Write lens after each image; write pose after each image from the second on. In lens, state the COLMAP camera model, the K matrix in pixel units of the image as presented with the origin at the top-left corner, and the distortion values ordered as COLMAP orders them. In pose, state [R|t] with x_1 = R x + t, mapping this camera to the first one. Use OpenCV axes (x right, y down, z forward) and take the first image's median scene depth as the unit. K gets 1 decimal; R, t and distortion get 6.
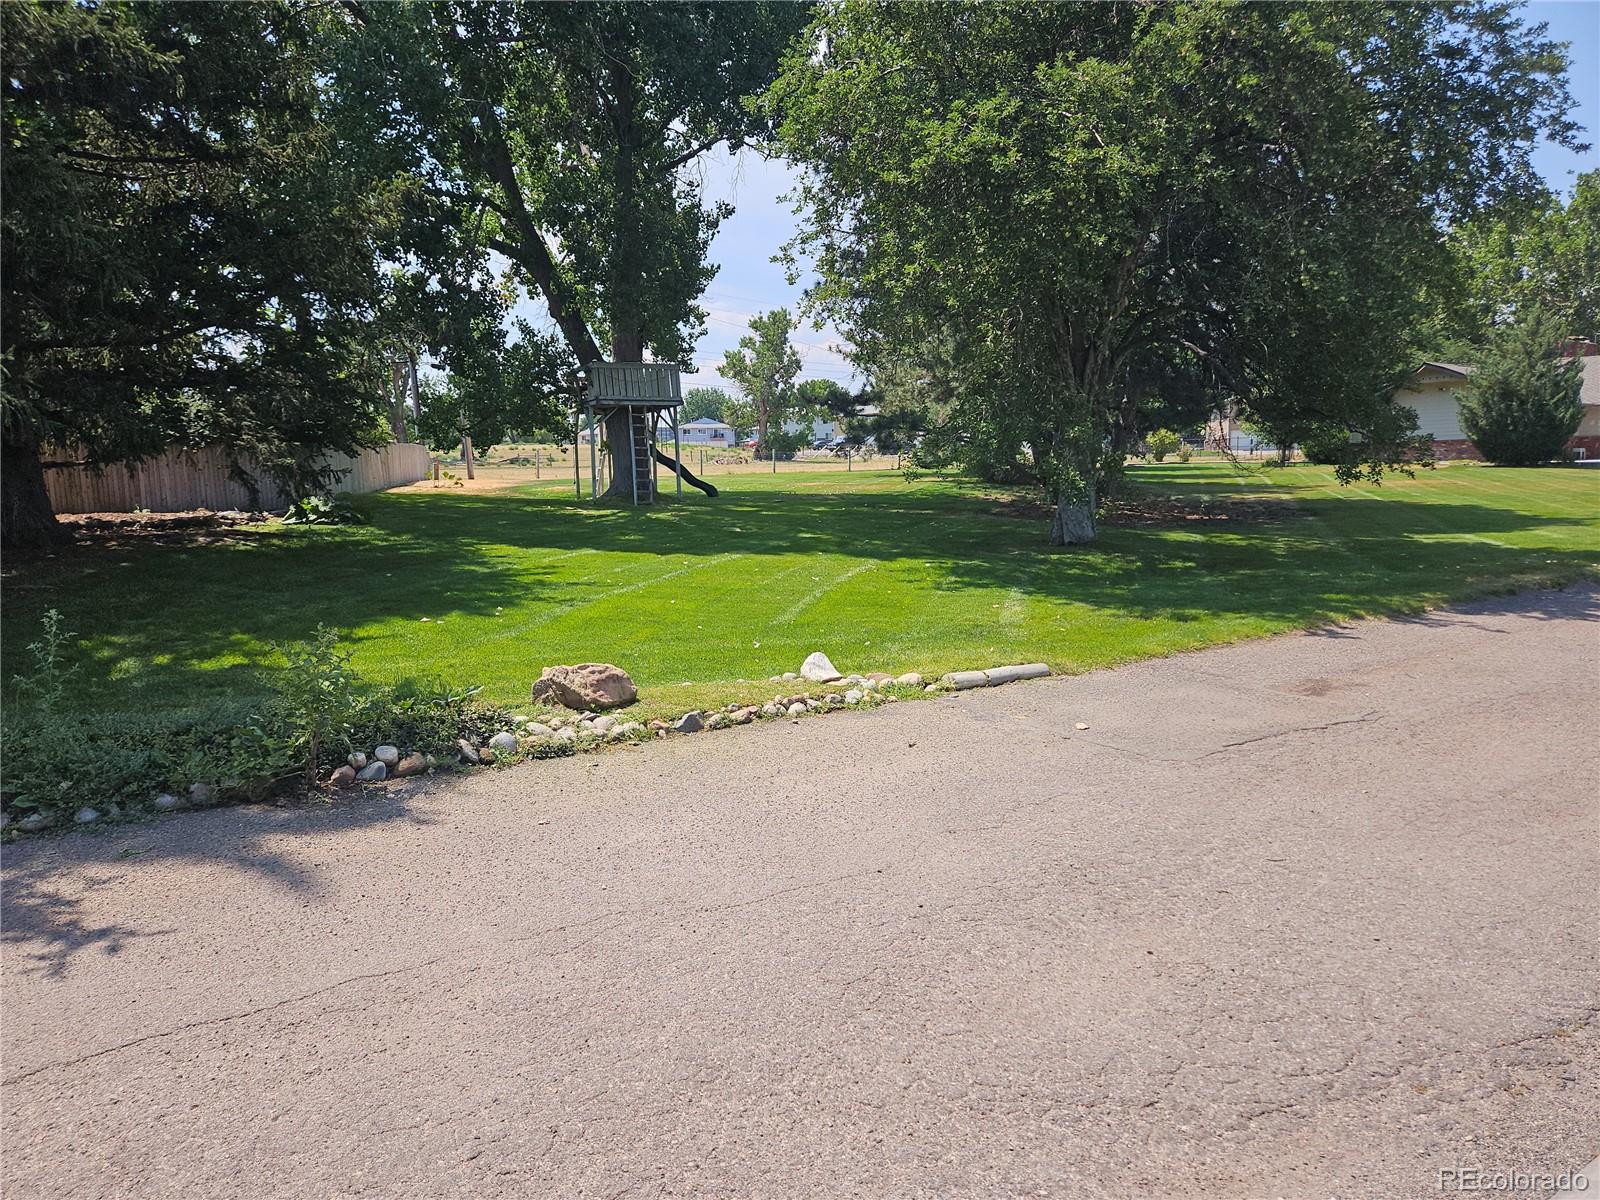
lens RADIAL K [[1060.5, 0, 791.8], [0, 1060.5, 617.3], [0, 0, 1]] dist [0.081779, -0.071901]
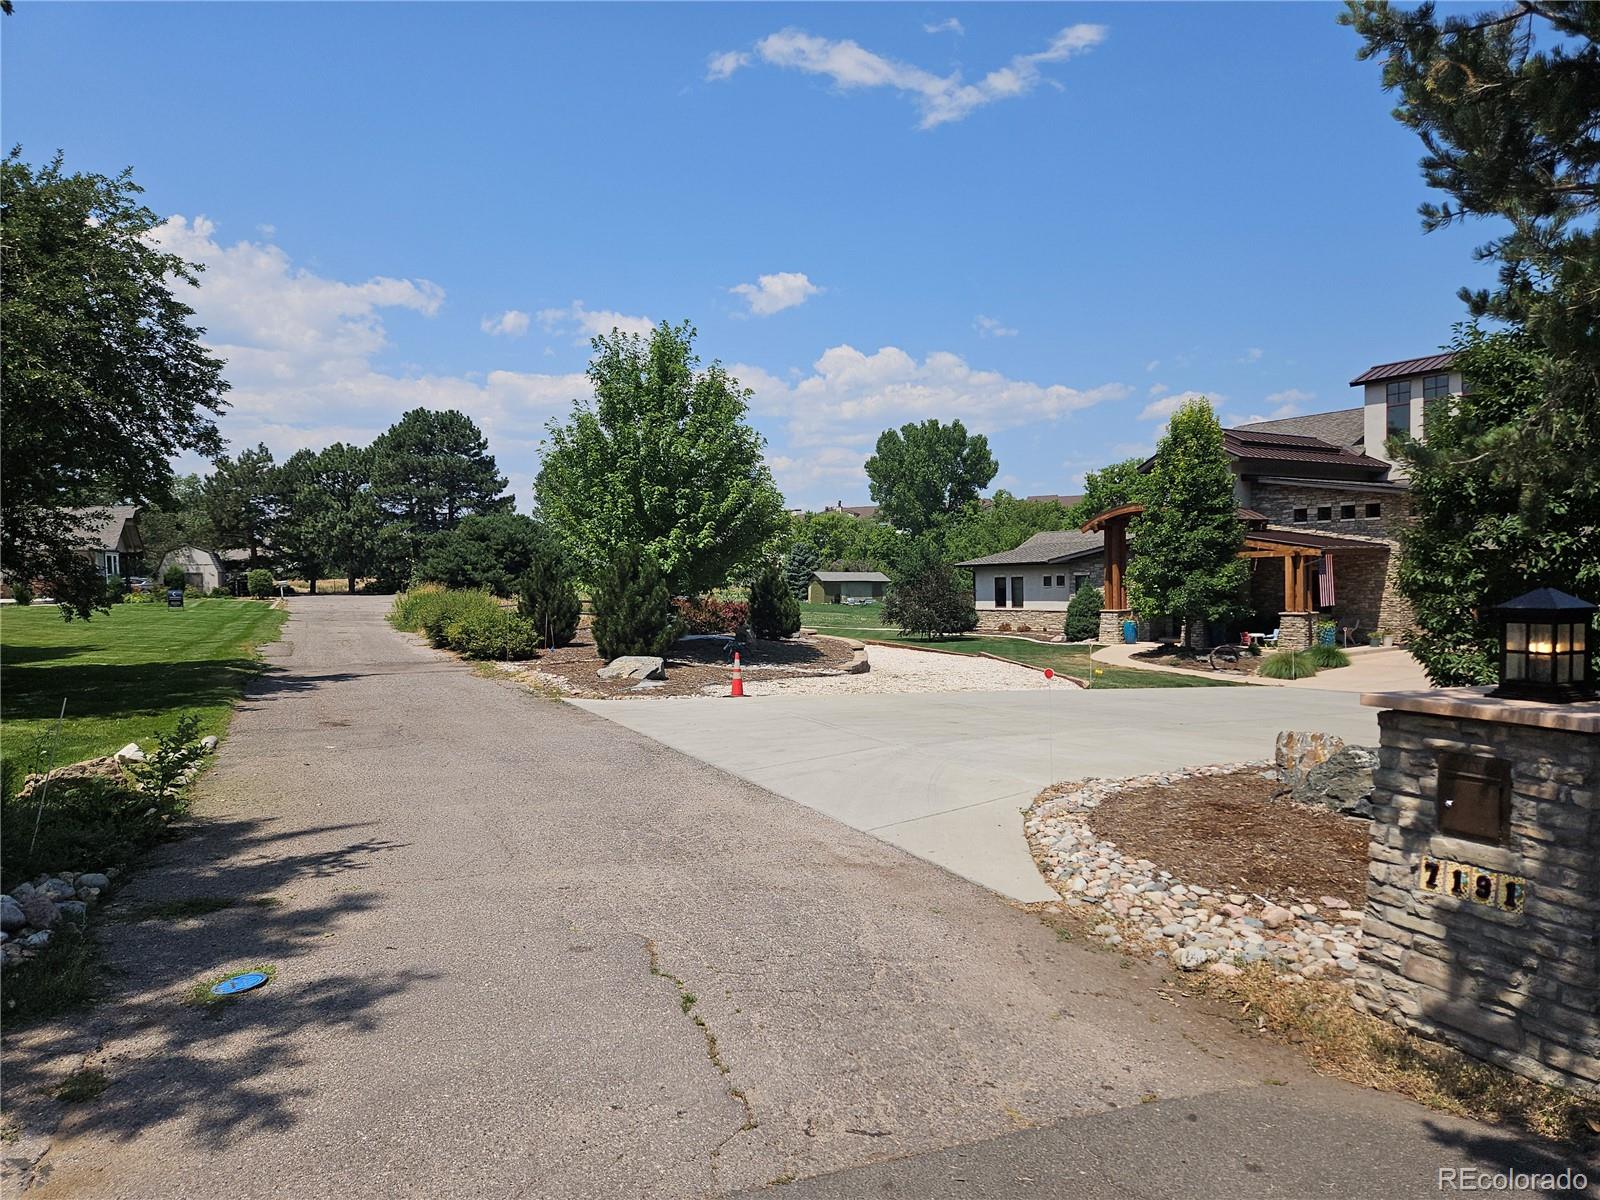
lens RADIAL K [[1060.5, 0, 783.8], [0, 1060.5, 626.6], [0, 0, 1]] dist [0.081779, -0.071901]
pose [[0.151220, -0.034820, 0.987887, -0.773029], [0.152733, 0.988201, 0.011452, -0.002440], [-0.976629, 0.149151, 0.154754, -0.032636]]
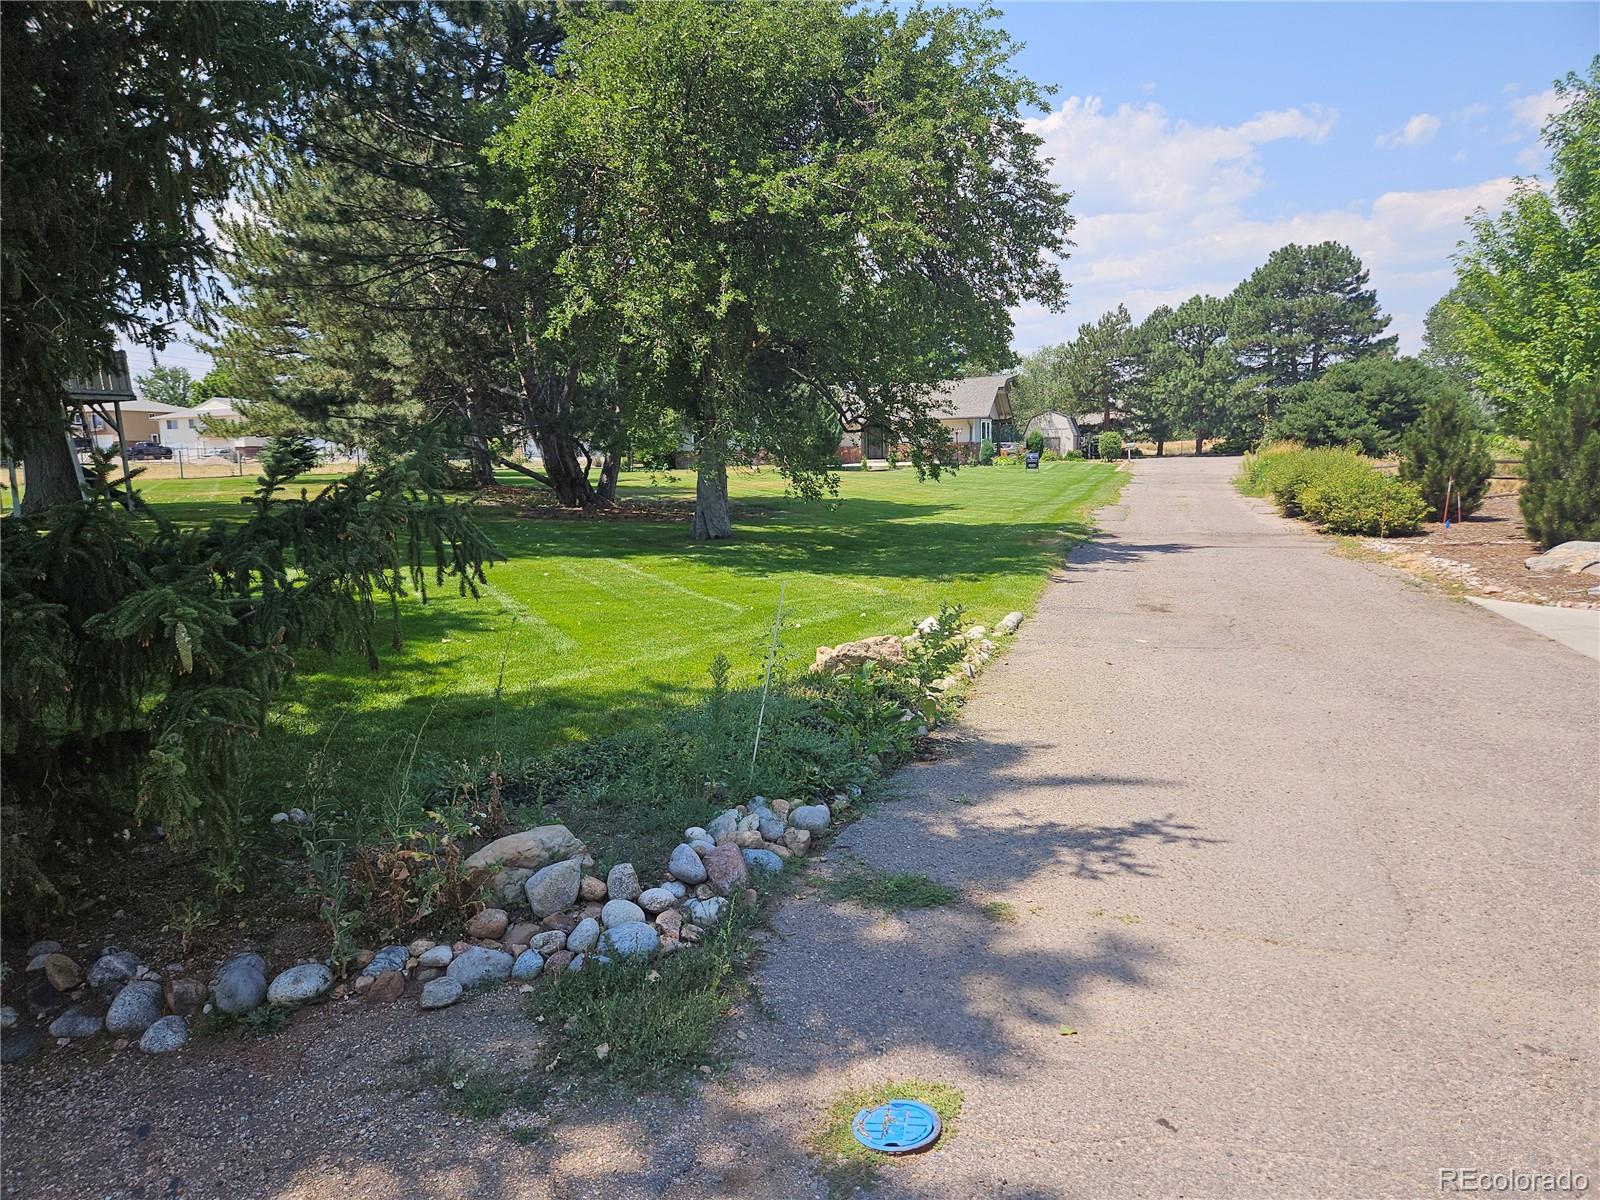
lens RADIAL K [[1060.5, 0, 788.7], [0, 1060.5, 615.0], [0, 0, 1]] dist [0.081779, -0.071901]
pose [[0.781781, -0.096734, 0.616005, -0.555418], [0.101299, 0.994473, 0.027606, -0.013546], [-0.615270, 0.040819, 0.787259, 0.079144]]
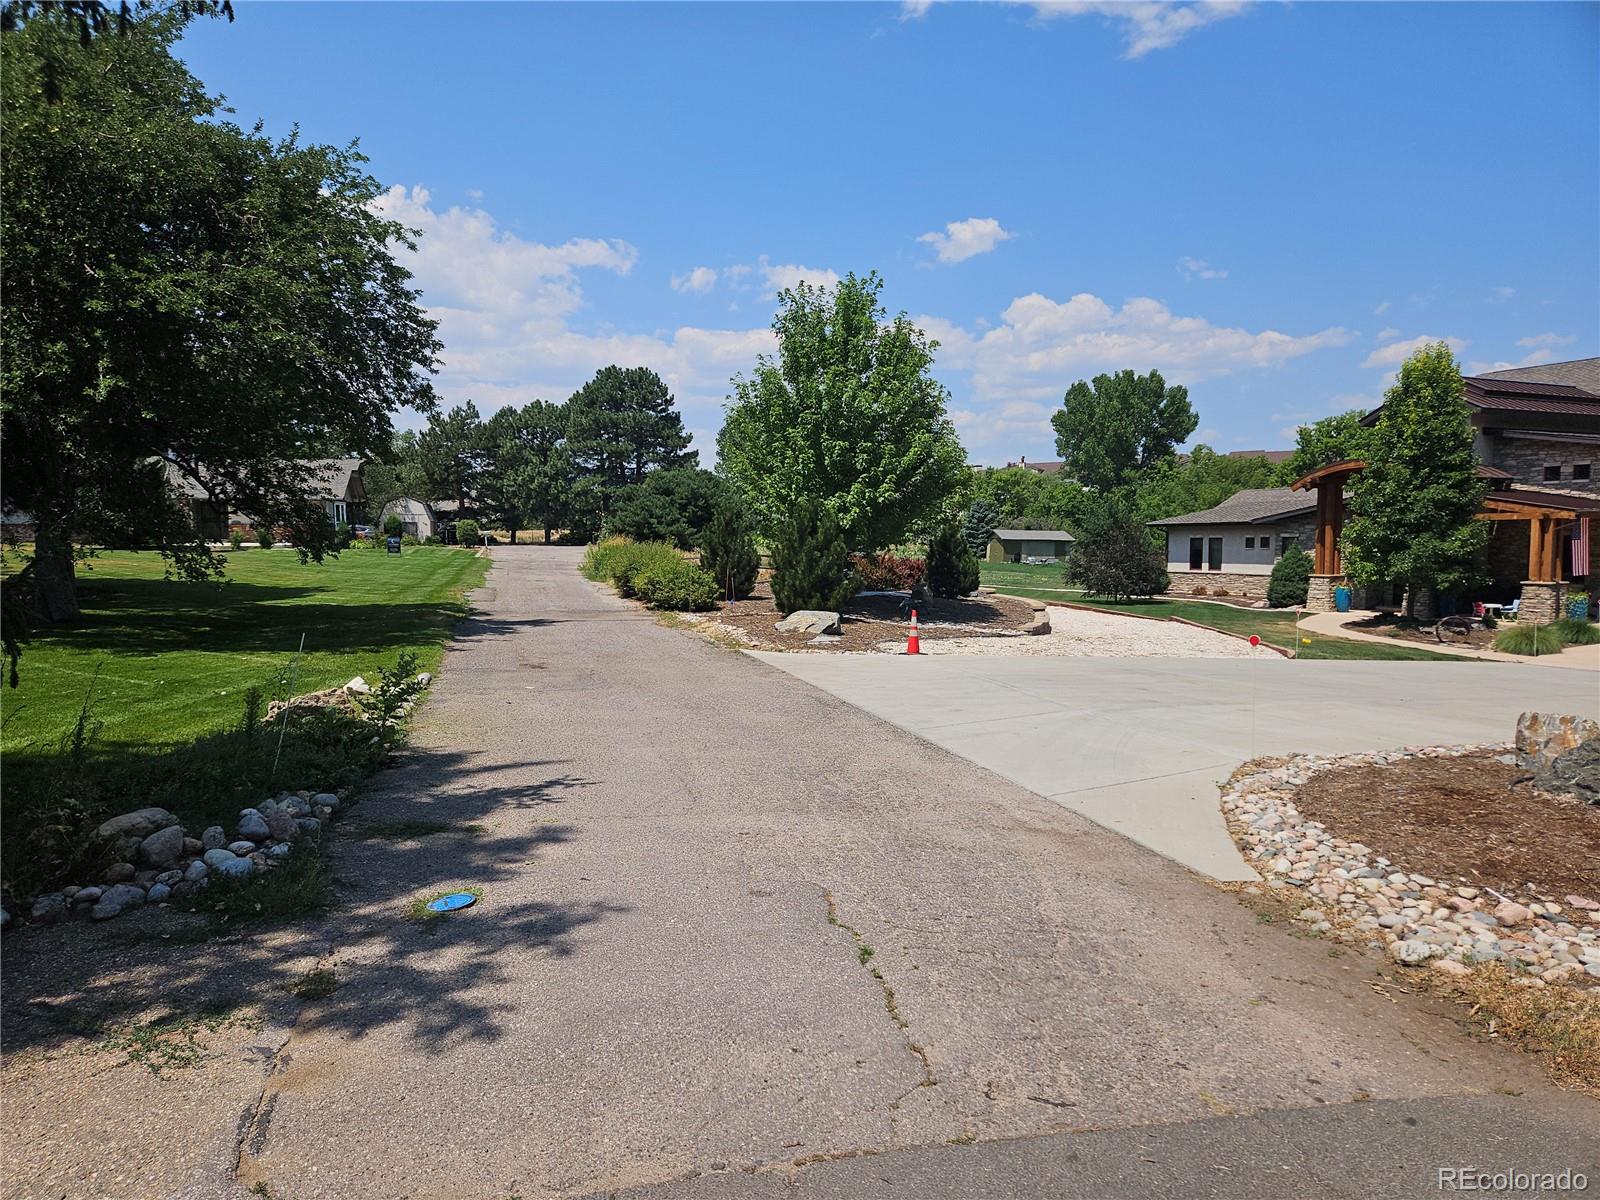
lens RADIAL K [[1060.5, 0, 787.0], [0, 1060.5, 627.9], [0, 0, 1]] dist [0.081779, -0.071901]
pose [[0.308555, -0.069269, 0.948681, -0.769468], [0.129530, 0.991114, 0.030238, -0.002122], [-0.942346, 0.113552, 0.314785, -0.027385]]
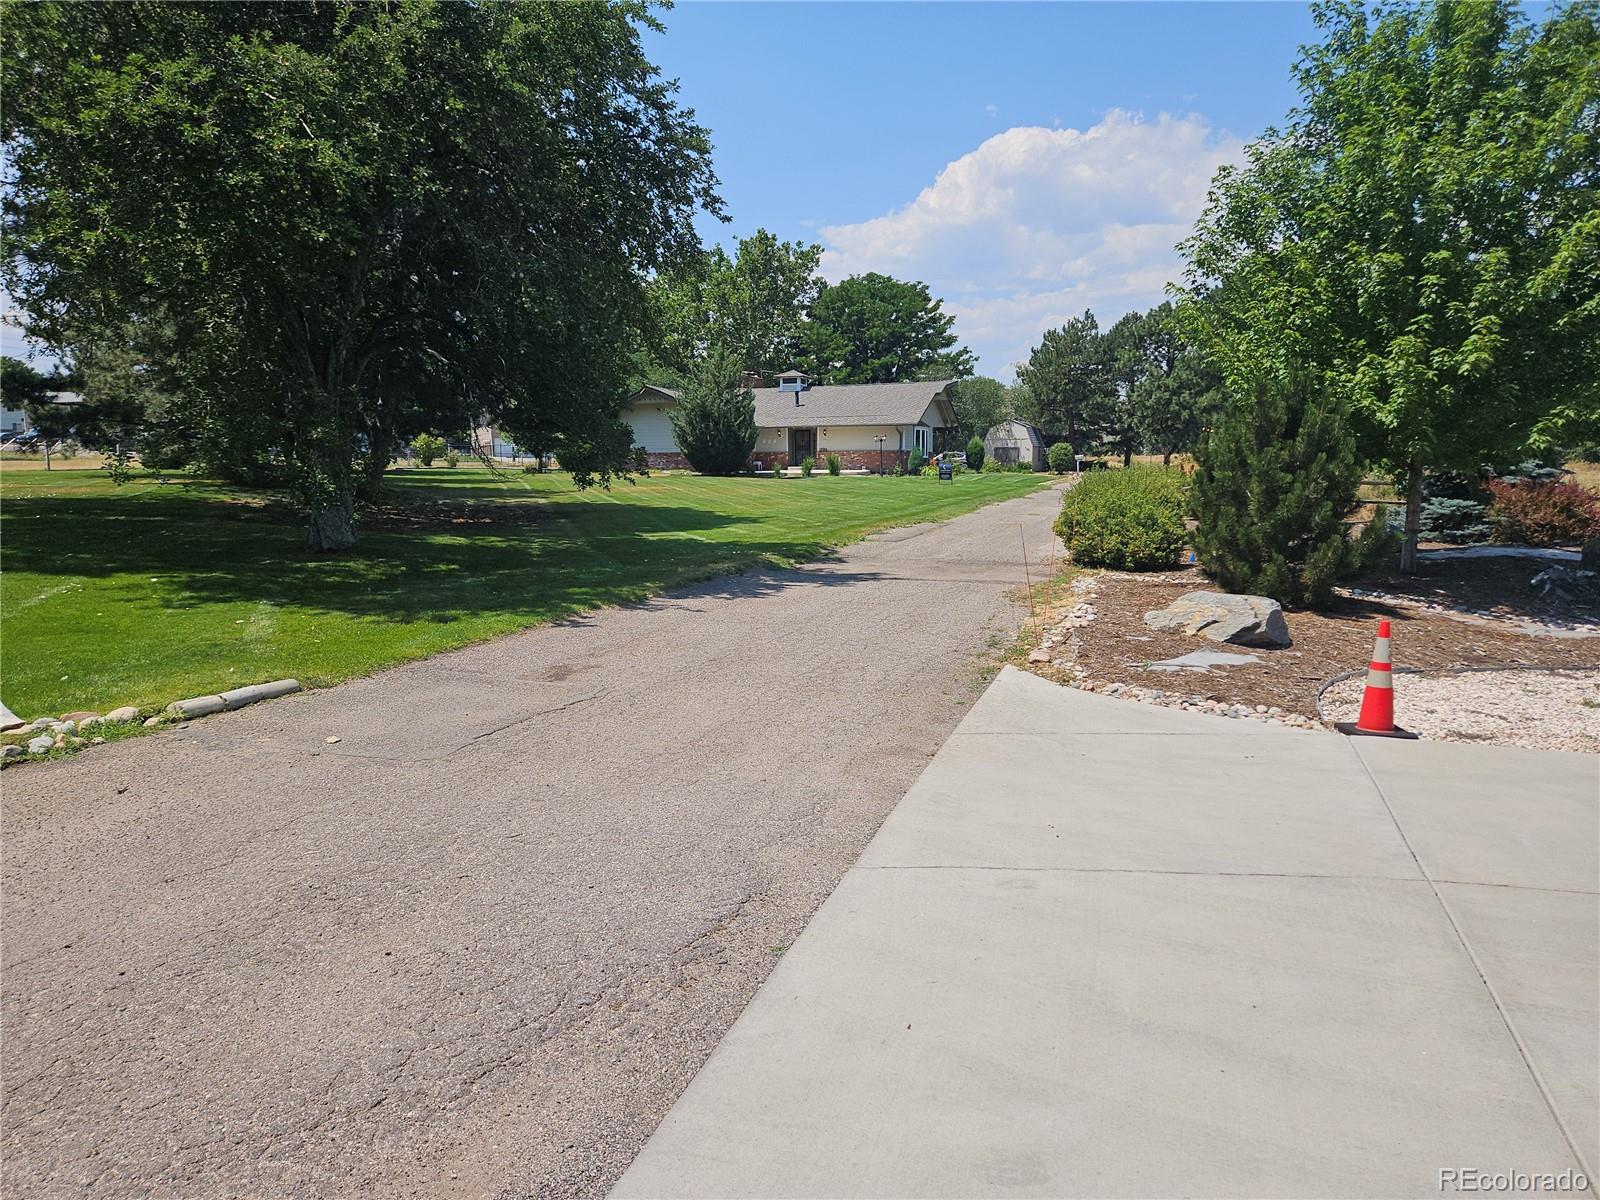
lens RADIAL K [[1060.5, 0, 785.3], [0, 1060.5, 614.1], [0, 0, 1]] dist [0.081779, -0.071901]
pose [[0.802471, -0.072688, 0.592247, 0.021961], [0.076696, 0.996884, 0.018431, 0.001767], [-0.591741, 0.030633, 0.805546, -0.015983]]
